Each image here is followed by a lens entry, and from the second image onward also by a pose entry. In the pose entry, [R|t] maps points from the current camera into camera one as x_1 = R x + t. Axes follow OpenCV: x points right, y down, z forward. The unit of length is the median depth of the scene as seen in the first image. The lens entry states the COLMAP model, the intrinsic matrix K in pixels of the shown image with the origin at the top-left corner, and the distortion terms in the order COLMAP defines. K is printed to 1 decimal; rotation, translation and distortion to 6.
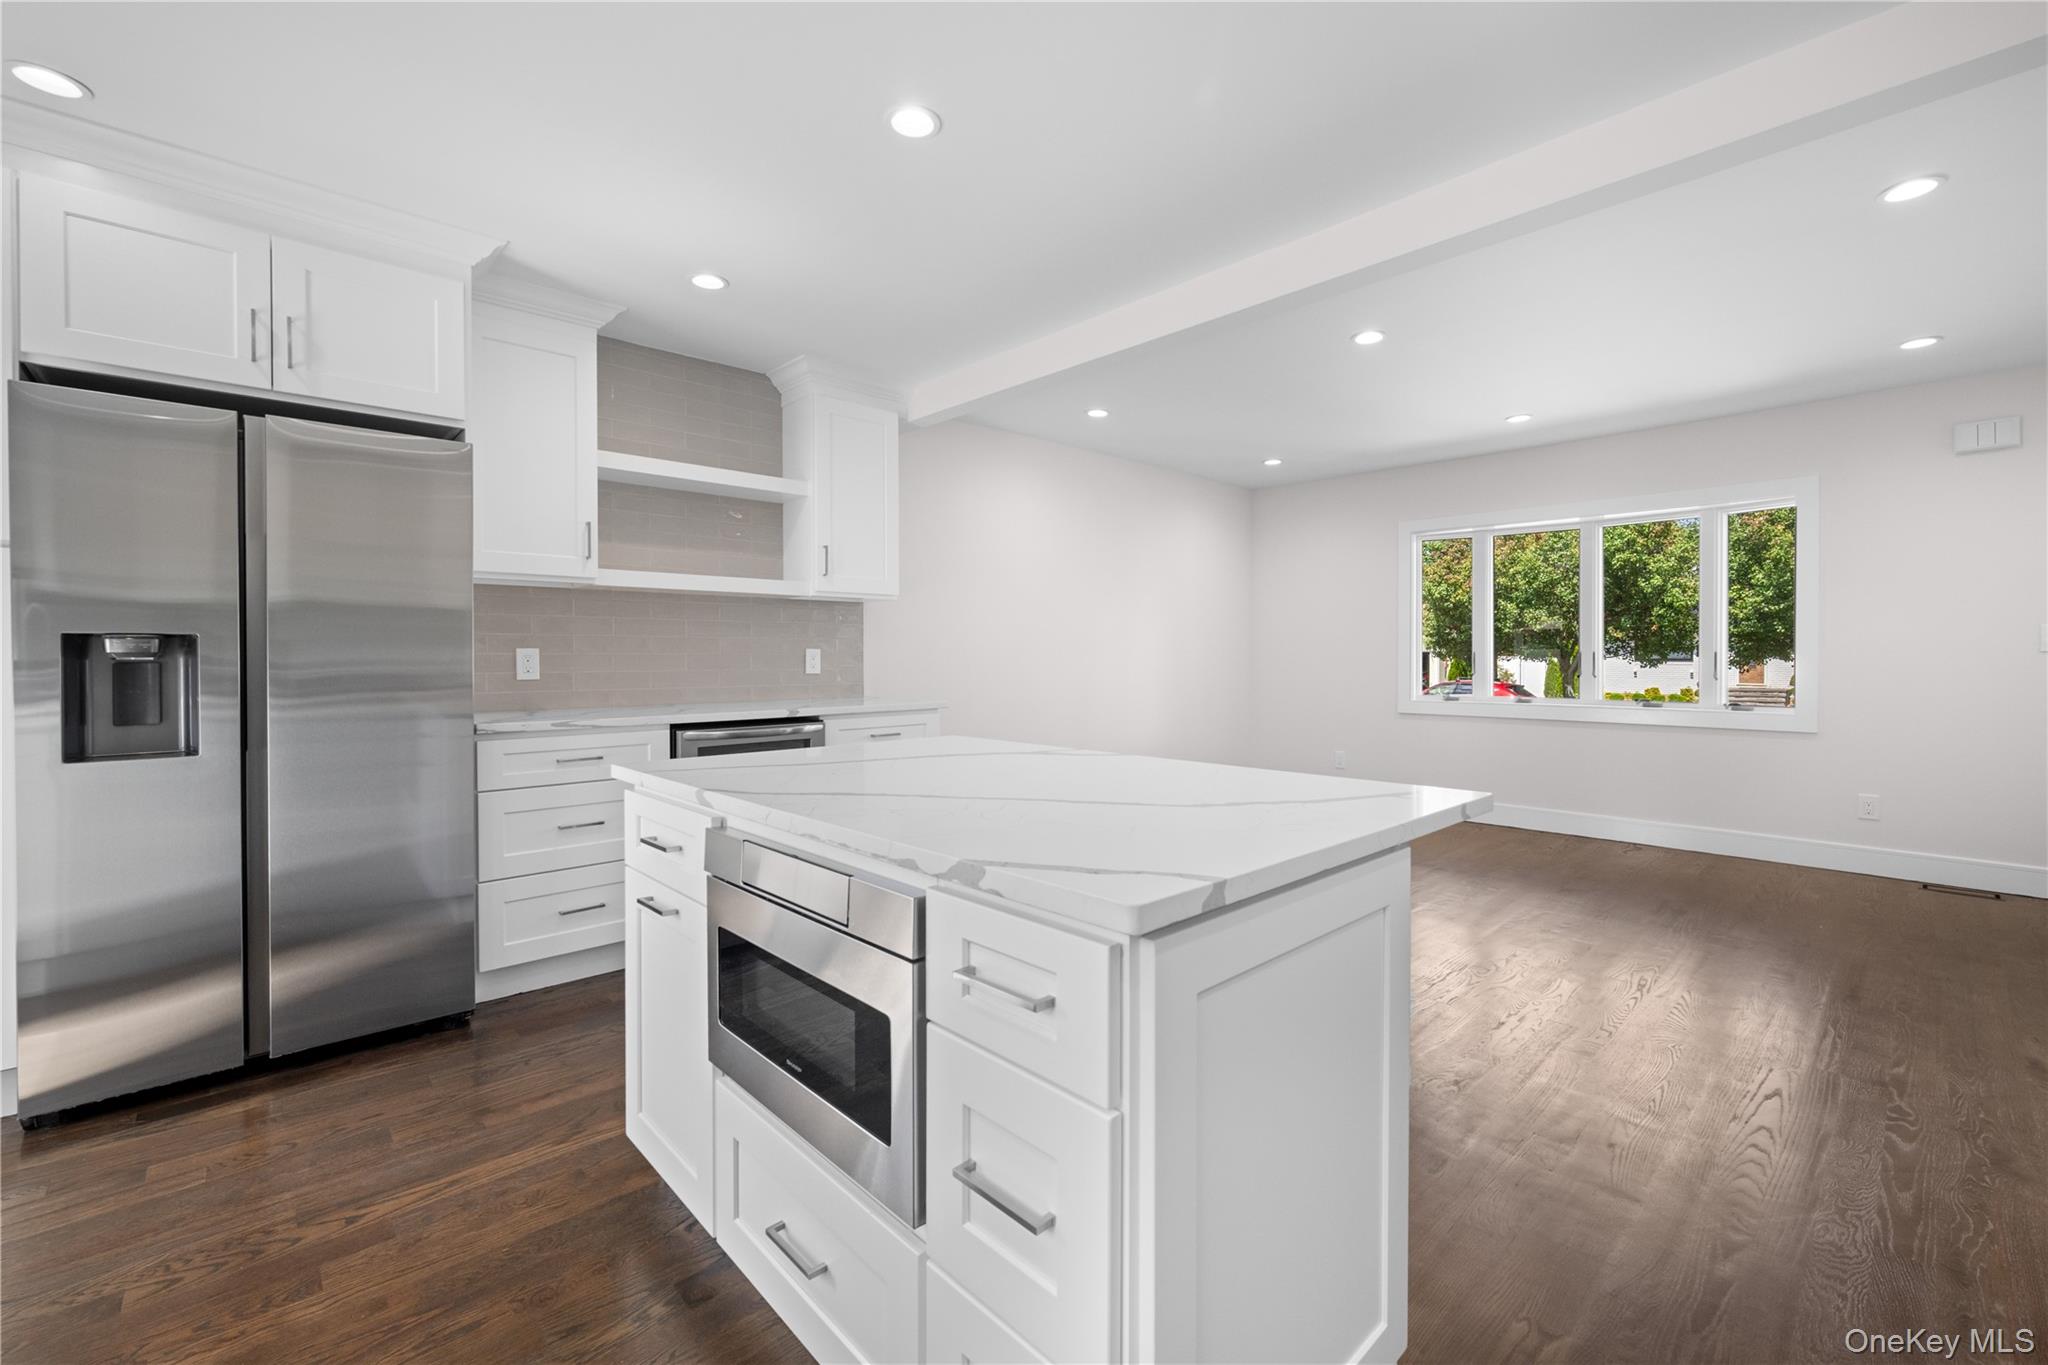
lens RADIAL K [[850.9, 0, 1037.9], [0, 850.9, 661.1], [0, 0, 1]] dist [0.000461, 0.000167]
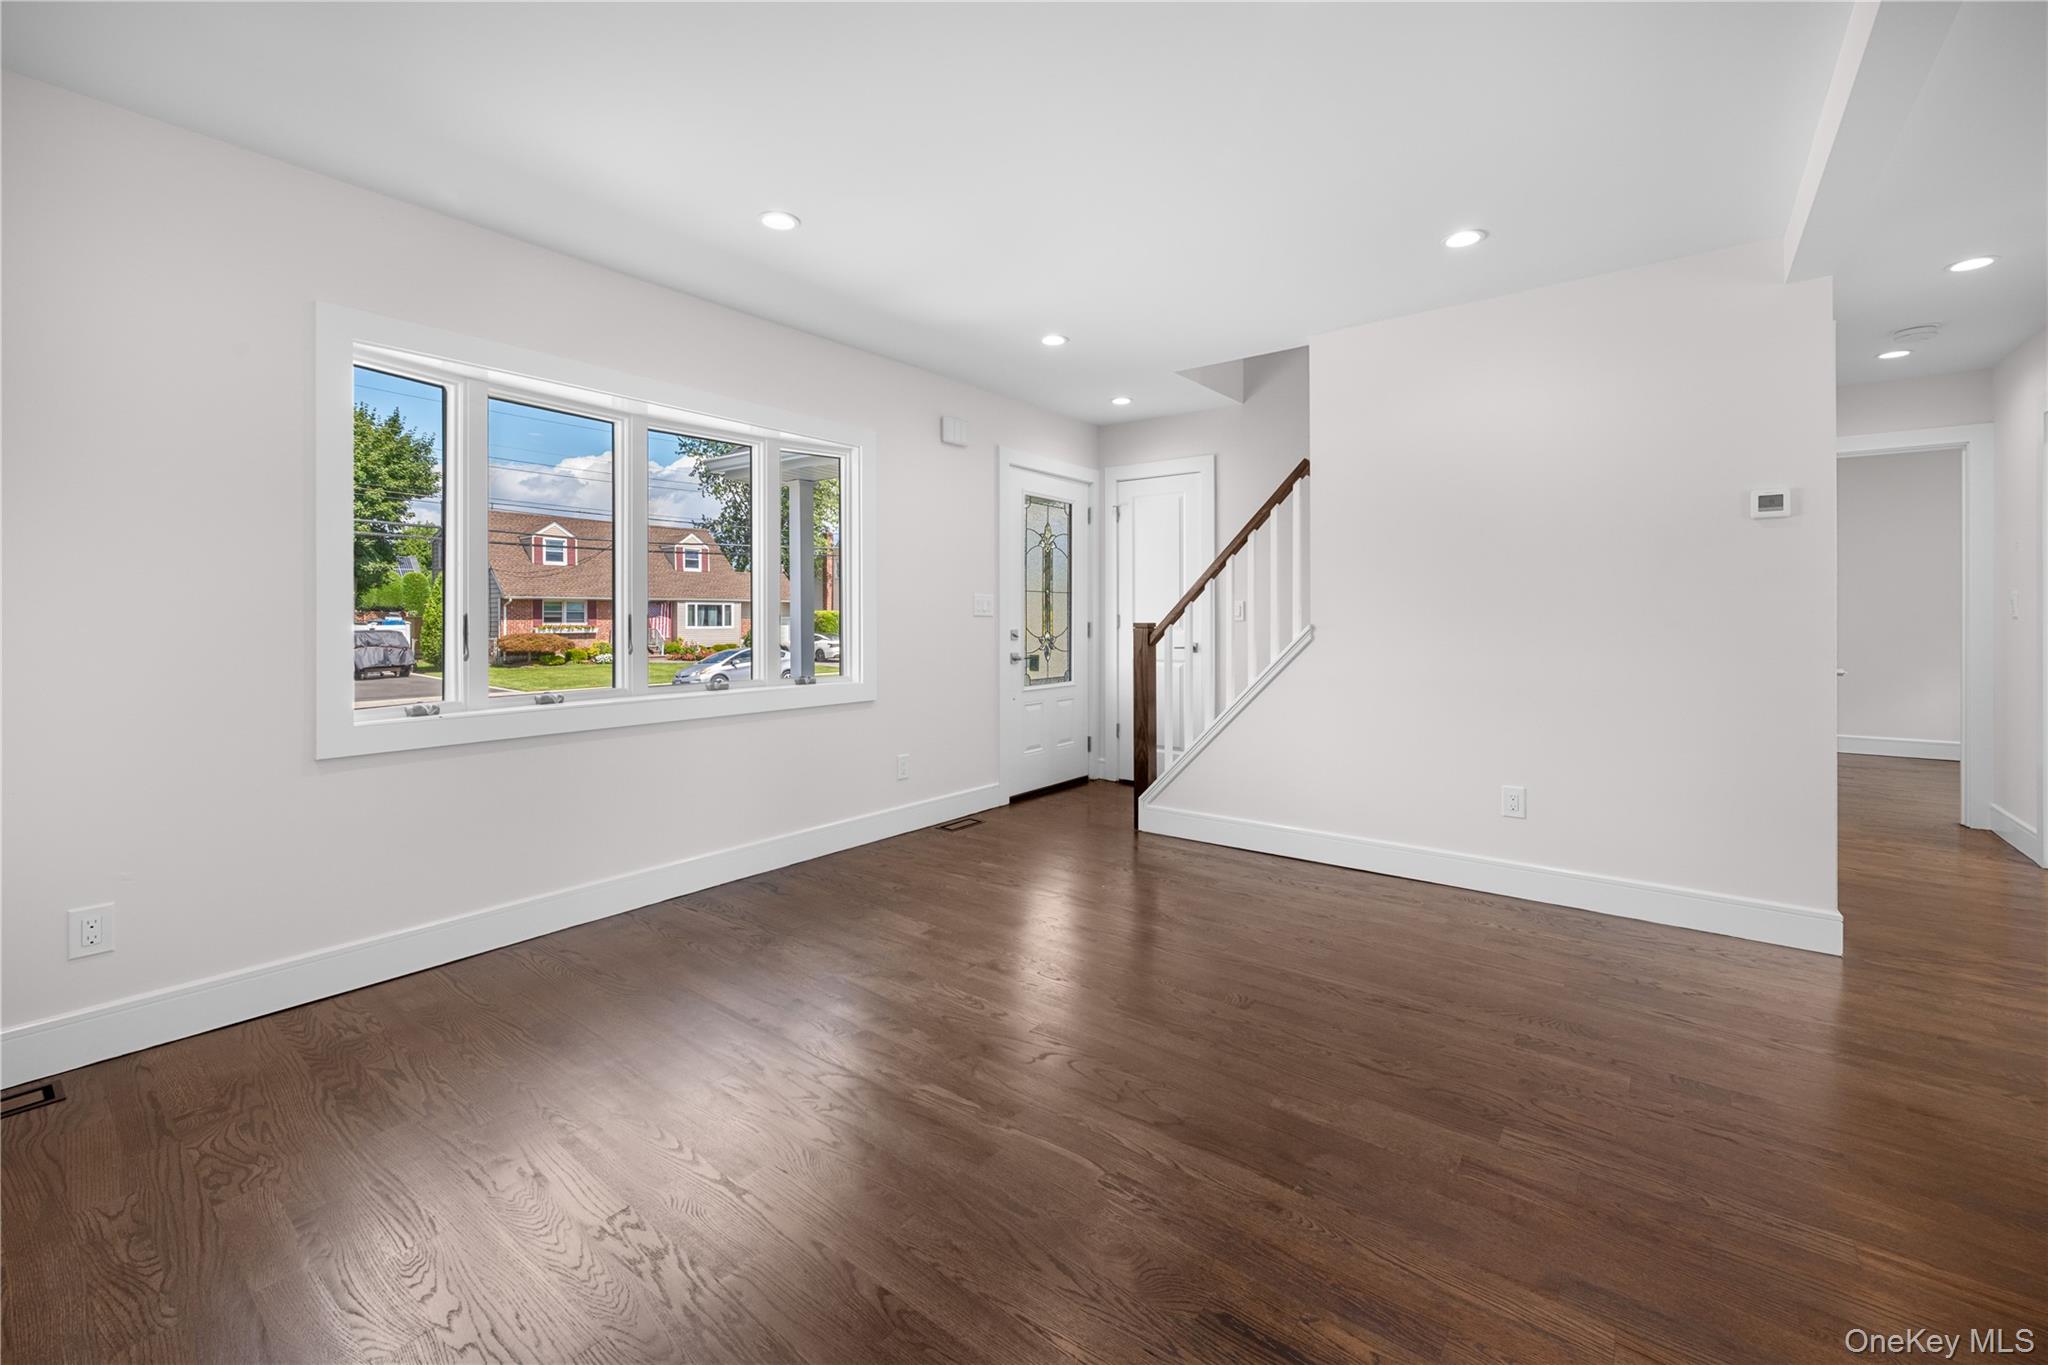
lens RADIAL K [[839.0, 0, 1015.7], [0, 839.0, 617.8], [0, 0, 1]] dist [-0.000026, -0.000206]
pose [[-0.149125, 0.000105, 0.988818, -0.031452], [0.009620, 0.999953, 0.001344, -0.005937], [-0.988772, 0.009713, -0.149119, 0.755210]]
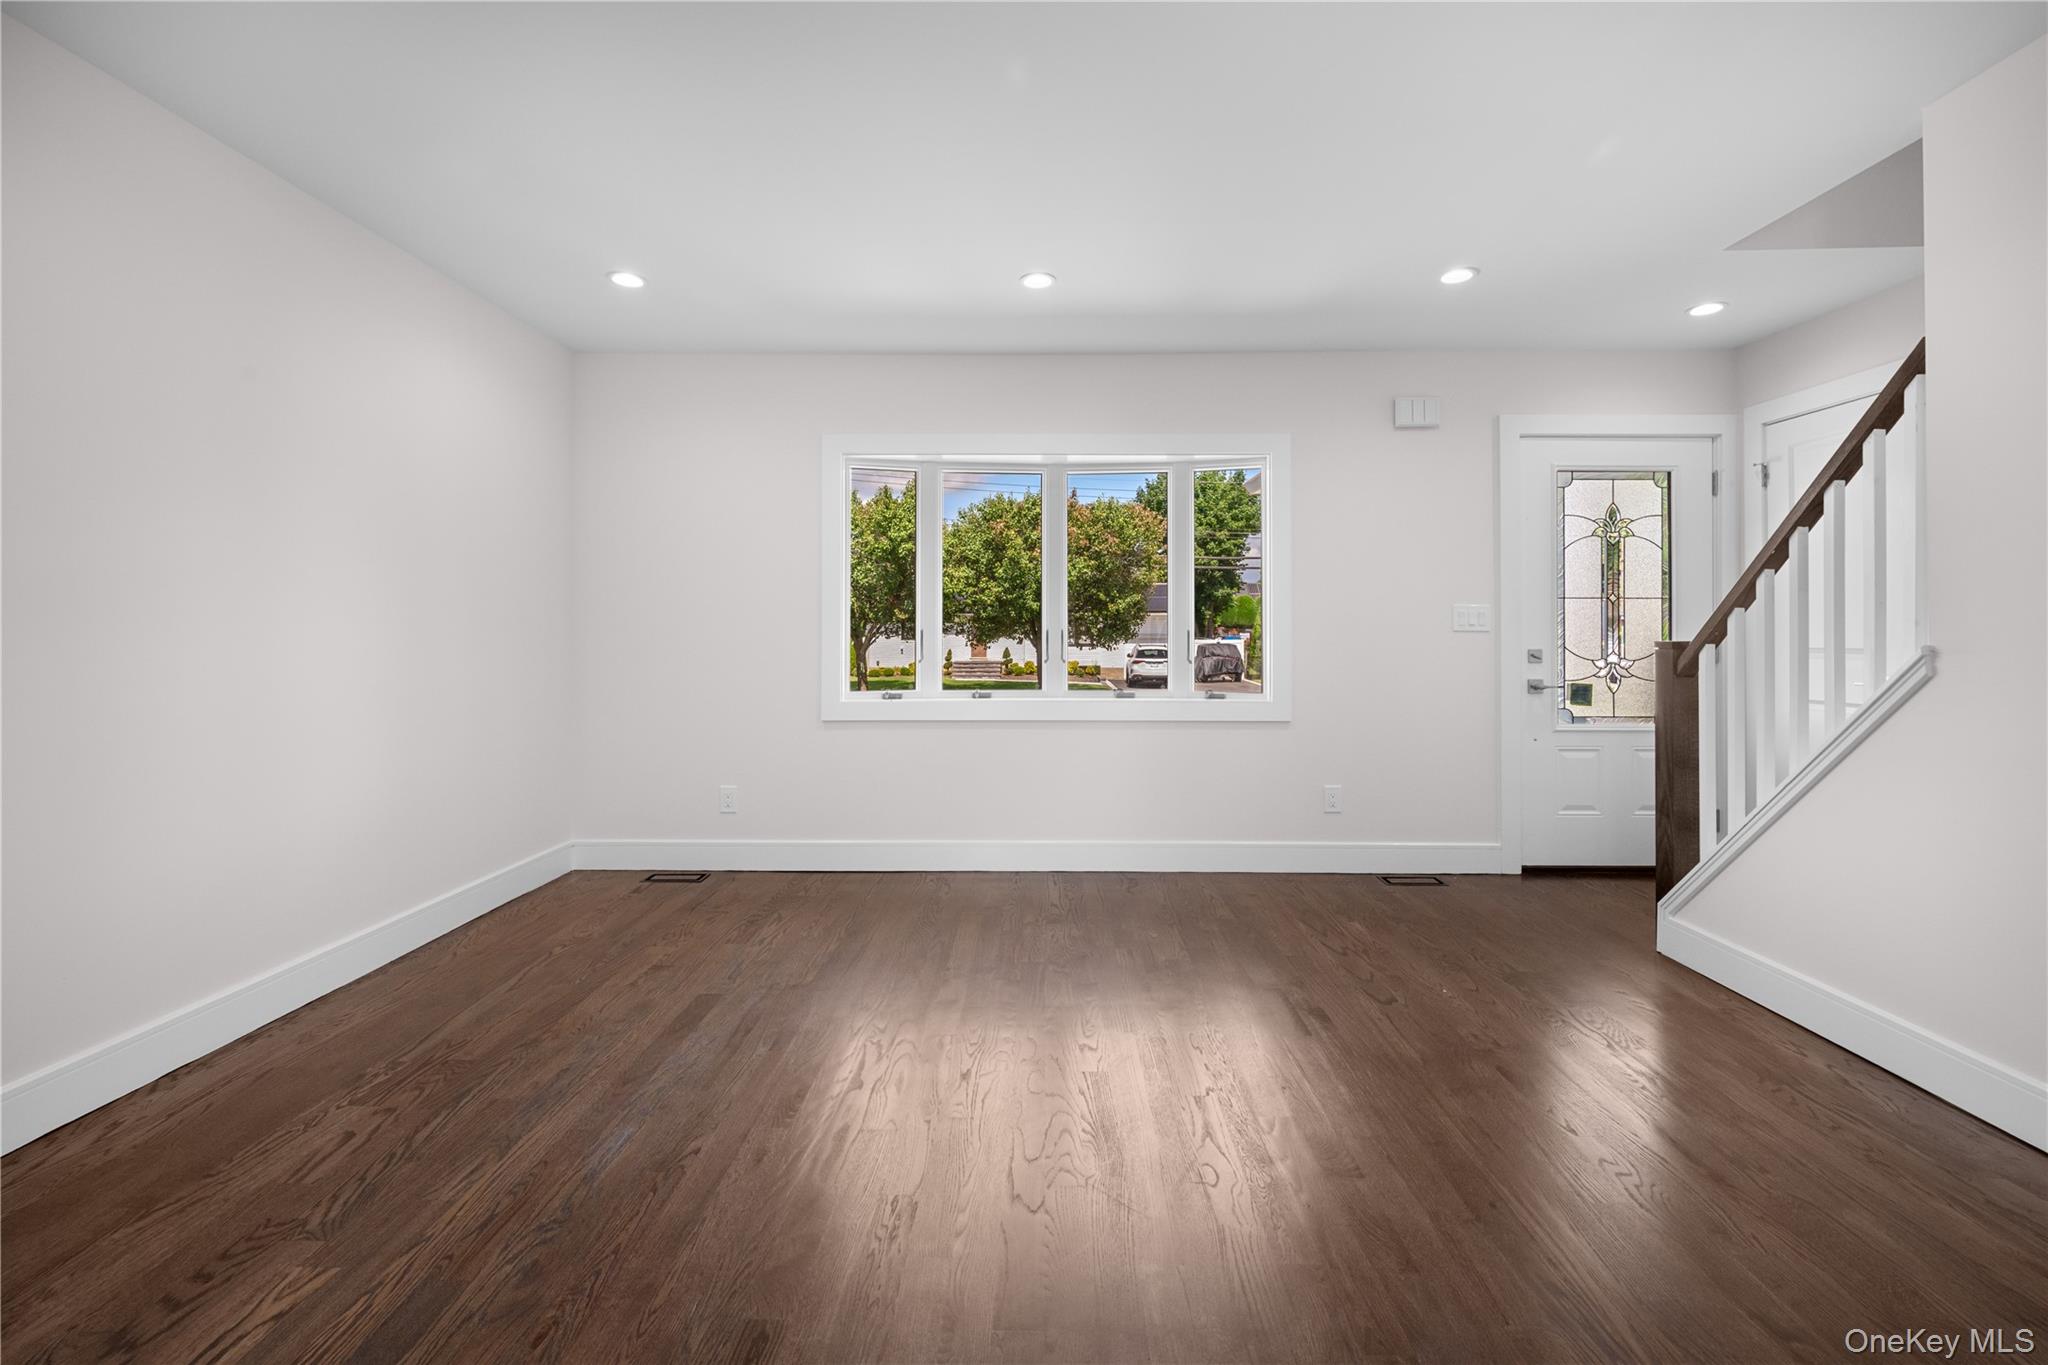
lens RADIAL K [[830.2, 0, 1034.8], [0, 830.2, 627.7], [0, 0, 1]] dist [-0.001418, -0.000062]
pose [[0.696761, 0.006689, 0.717272, 0.078318], [0.004532, 0.999896, -0.013727, -0.002250], [-0.717289, 0.012816, 0.696658, 0.448669]]
